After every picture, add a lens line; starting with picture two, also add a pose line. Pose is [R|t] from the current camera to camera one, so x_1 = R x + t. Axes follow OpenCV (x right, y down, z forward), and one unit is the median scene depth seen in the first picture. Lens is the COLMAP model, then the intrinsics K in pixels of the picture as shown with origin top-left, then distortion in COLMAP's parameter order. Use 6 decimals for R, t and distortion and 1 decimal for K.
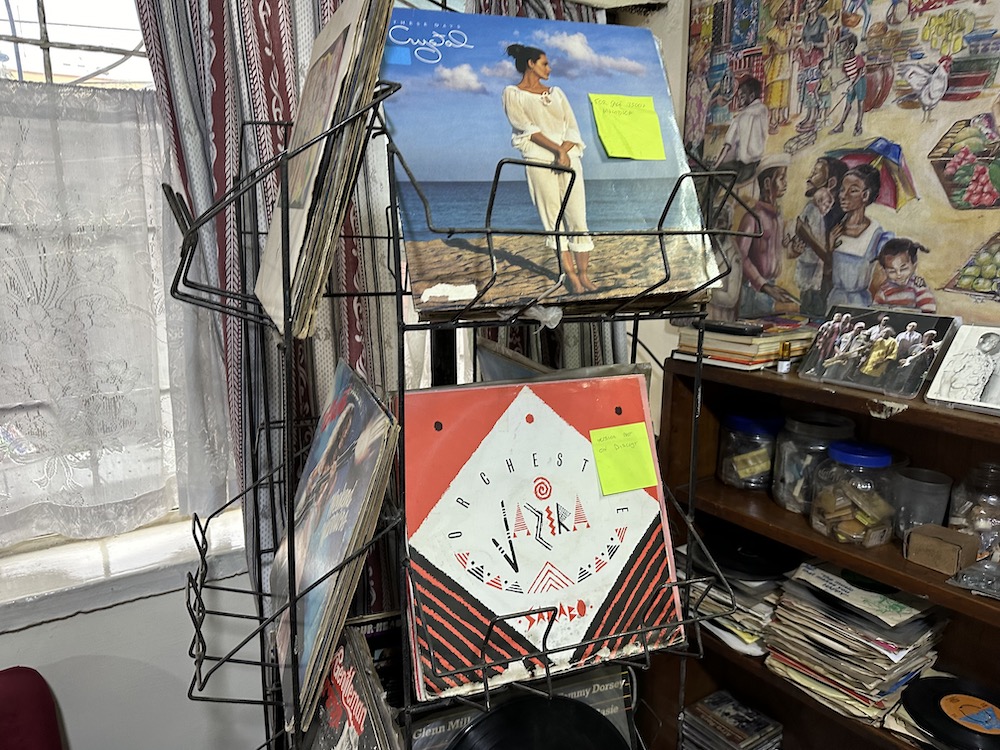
lens RADIAL K [[702.3, 0, 503.3], [0, 702.3, 376.7], [0, 0, 1]] dist [0.033938, -0.031972]
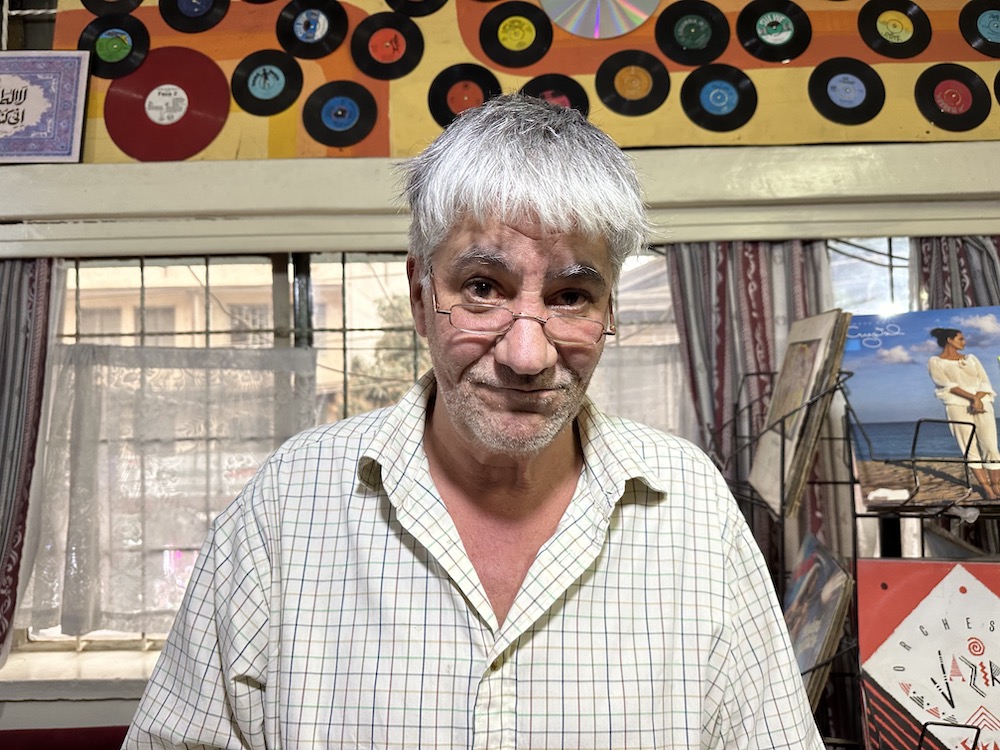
lens RADIAL K [[702.3, 0, 519.1], [0, 702.3, 380.0], [0, 0, 1]] dist [0.033938, -0.031972]
pose [[0.832945, -0.037800, -0.552063, 0.105102], [-0.085186, 0.977012, -0.195424, 0.007020], [0.546759, 0.209805, 0.810578, -0.694799]]
